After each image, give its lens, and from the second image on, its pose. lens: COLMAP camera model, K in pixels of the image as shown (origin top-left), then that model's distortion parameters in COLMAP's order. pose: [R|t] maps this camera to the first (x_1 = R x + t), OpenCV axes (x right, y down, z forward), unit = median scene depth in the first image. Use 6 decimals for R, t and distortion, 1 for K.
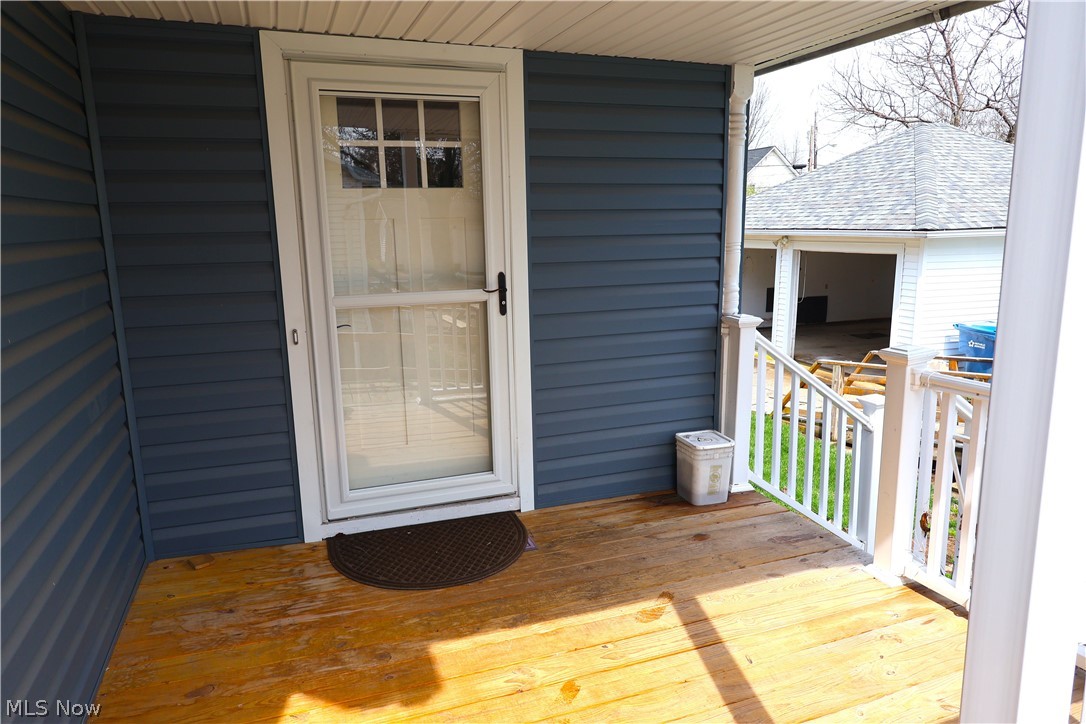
lens RADIAL K [[709.0, 0, 543.0], [0, 709.0, 362.0], [0, 0, 1]] dist [0.000823, -0.000934]
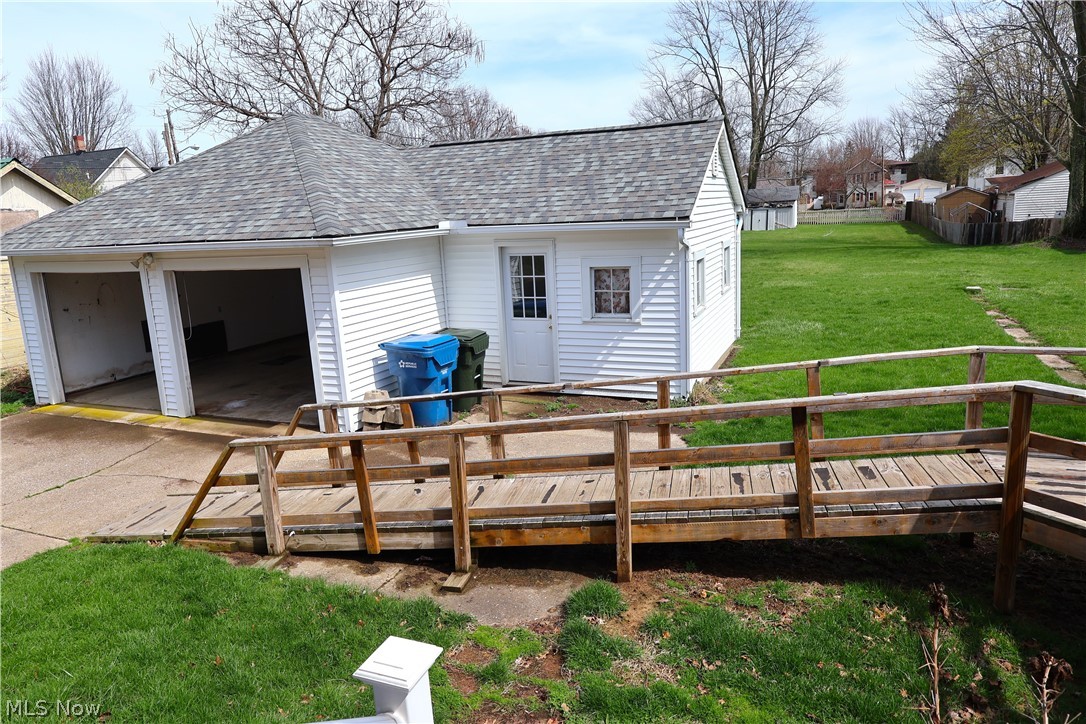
lens RADIAL K [[709.0, 0, 543.0], [0, 709.0, 362.0], [0, 0, 1]] dist [0.000823, -0.000934]
pose [[0.687798, -0.172476, 0.705114, 0.086872], [0.180016, 0.981547, 0.064499, -0.041258], [-0.703227, 0.082569, 0.706154, 0.206586]]
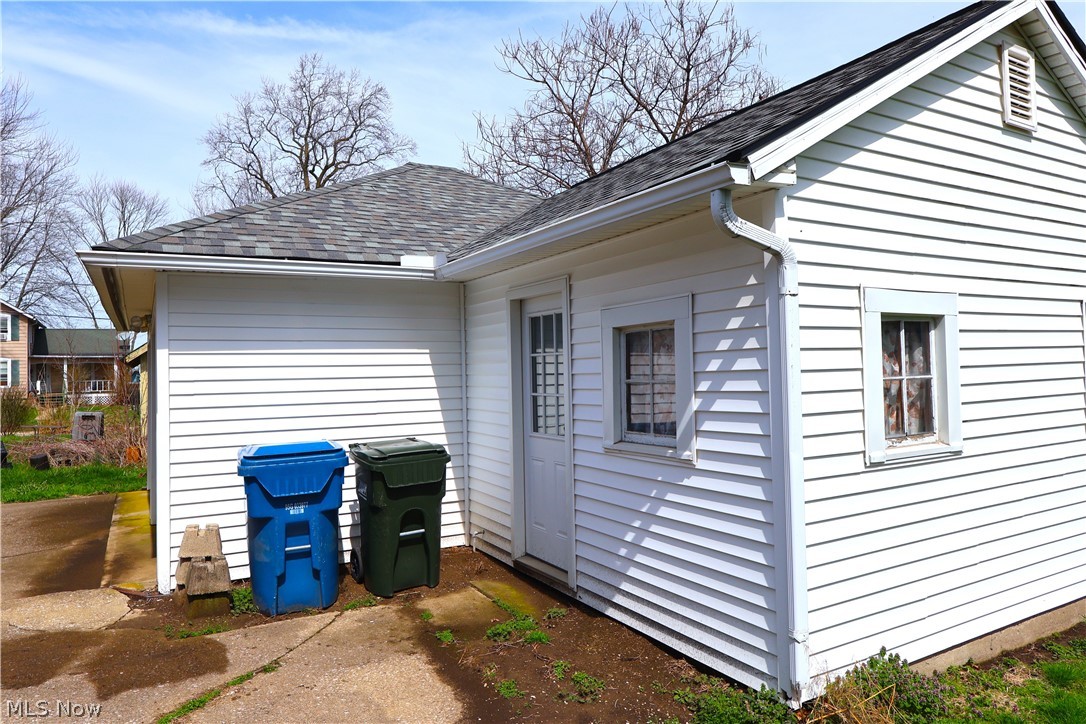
lens RADIAL K [[709.0, 0, 543.0], [0, 709.0, 362.0], [0, 0, 1]] dist [0.000823, -0.000934]
pose [[0.988384, -0.014303, 0.151300, 0.575641], [0.045665, 0.977507, -0.205900, 0.001043], [-0.144952, 0.210418, 0.966806, 0.372301]]
